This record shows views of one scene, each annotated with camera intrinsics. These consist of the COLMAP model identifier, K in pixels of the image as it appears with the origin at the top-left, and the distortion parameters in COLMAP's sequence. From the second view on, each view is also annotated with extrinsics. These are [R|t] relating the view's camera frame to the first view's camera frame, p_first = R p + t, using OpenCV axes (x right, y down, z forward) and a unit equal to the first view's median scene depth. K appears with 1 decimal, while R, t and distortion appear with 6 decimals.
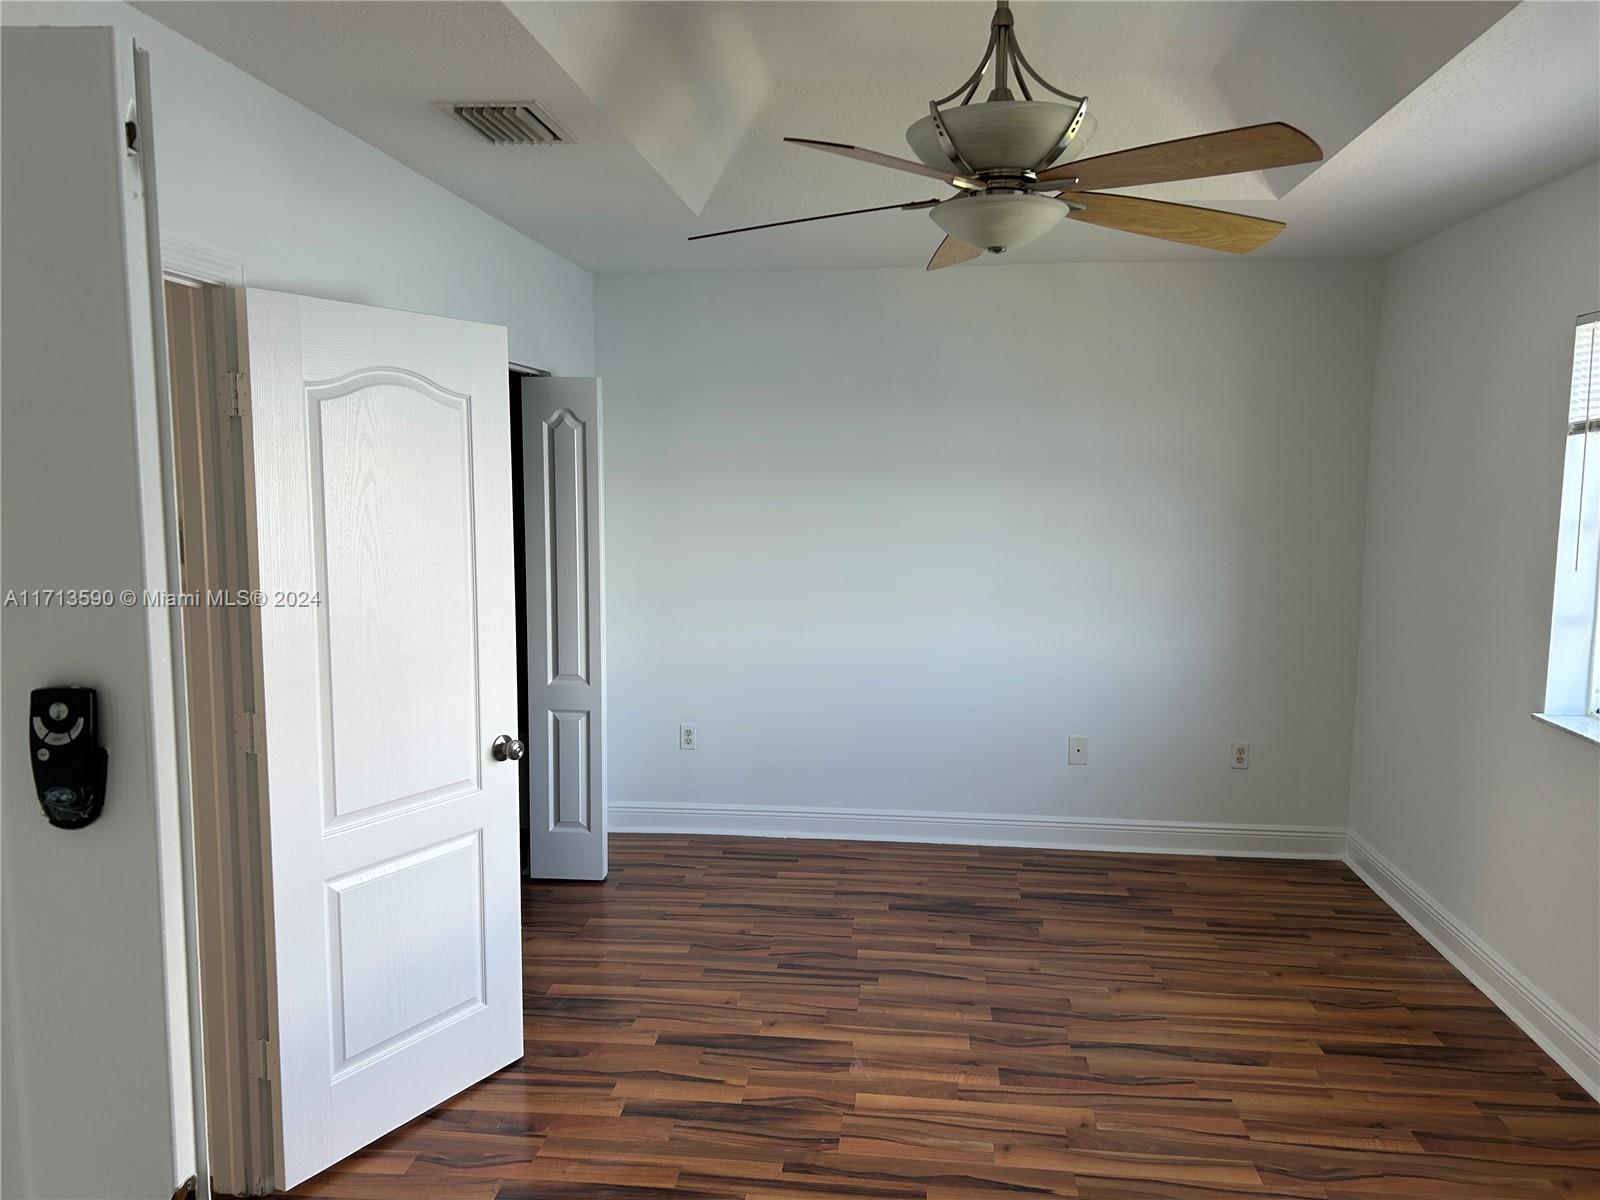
lens RADIAL K [[1207.2, 0, 800.0], [0, 1207.2, 600.0], [0, 0, 1]] dist [0.102153, -0.082337]
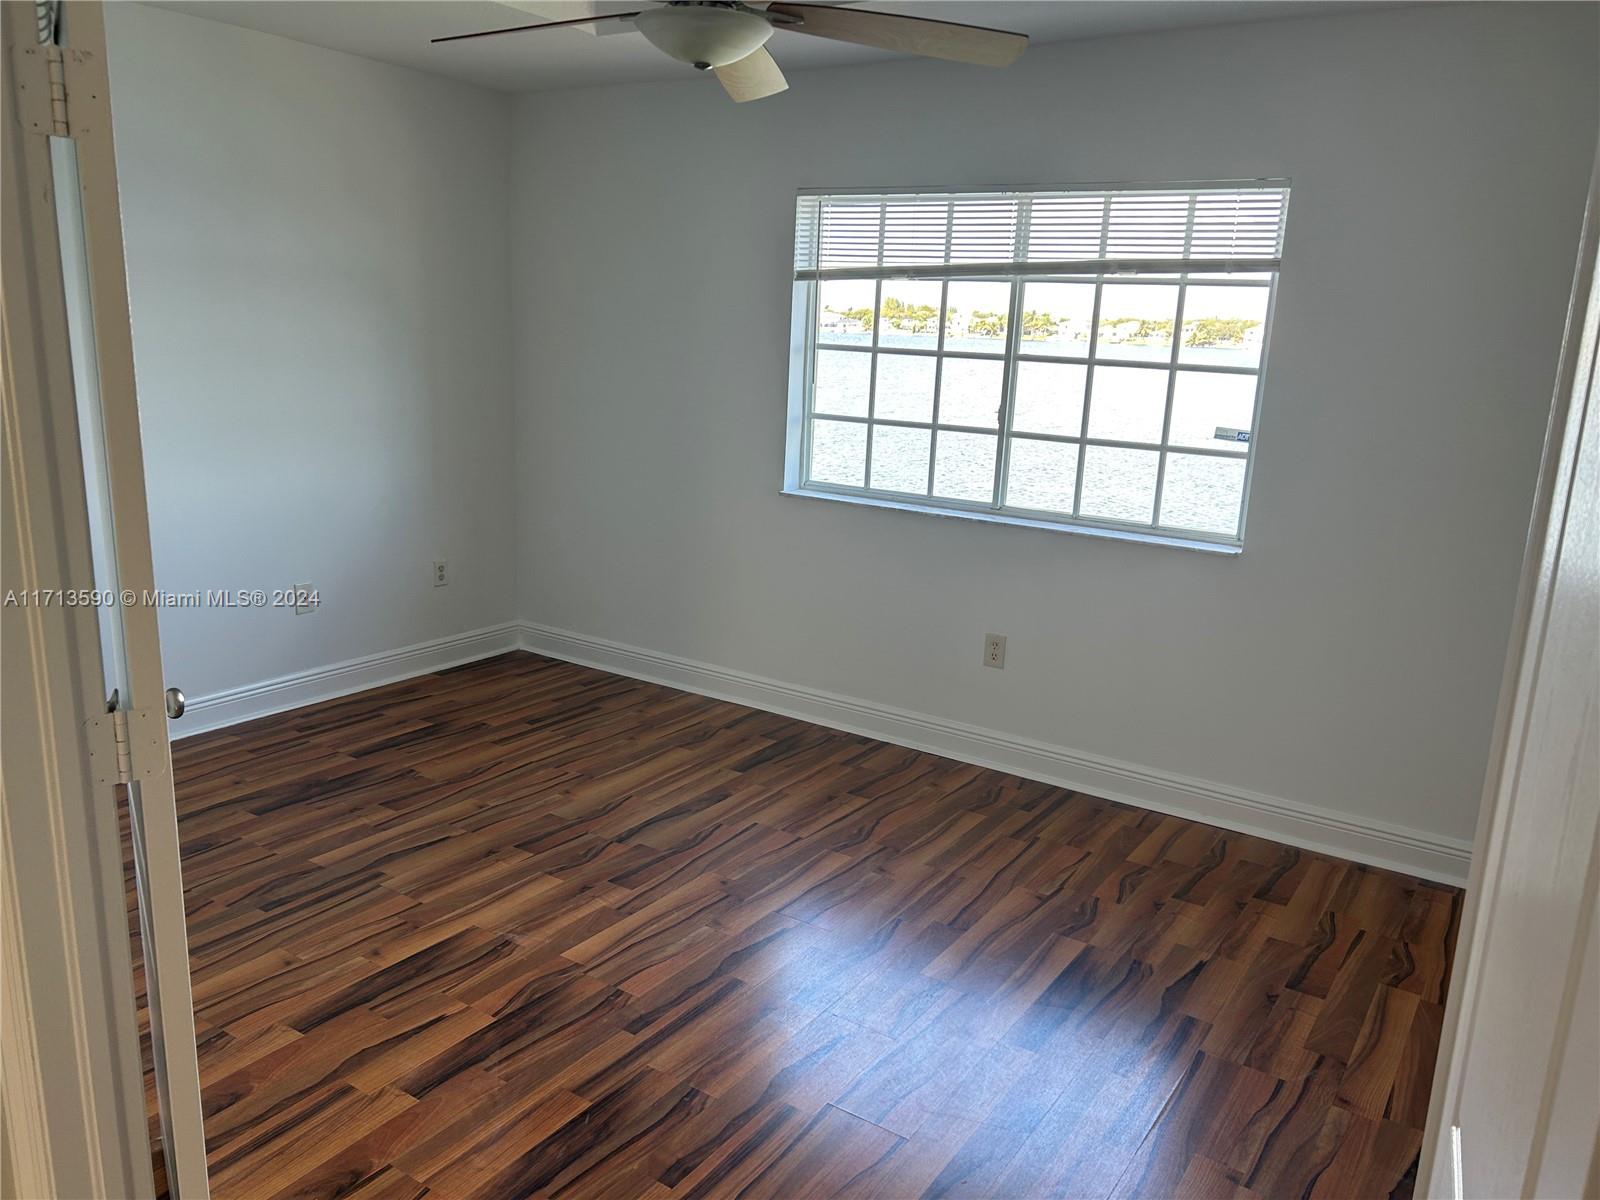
lens RADIAL K [[1207.2, 0, 800.0], [0, 1207.2, 600.0], [0, 0, 1]] dist [0.102153, -0.082337]
pose [[0.459251, -0.178953, 0.870095, -0.553375], [0.051324, 0.983207, 0.175127, -0.021105], [-0.886823, -0.035771, 0.460723, 0.351291]]
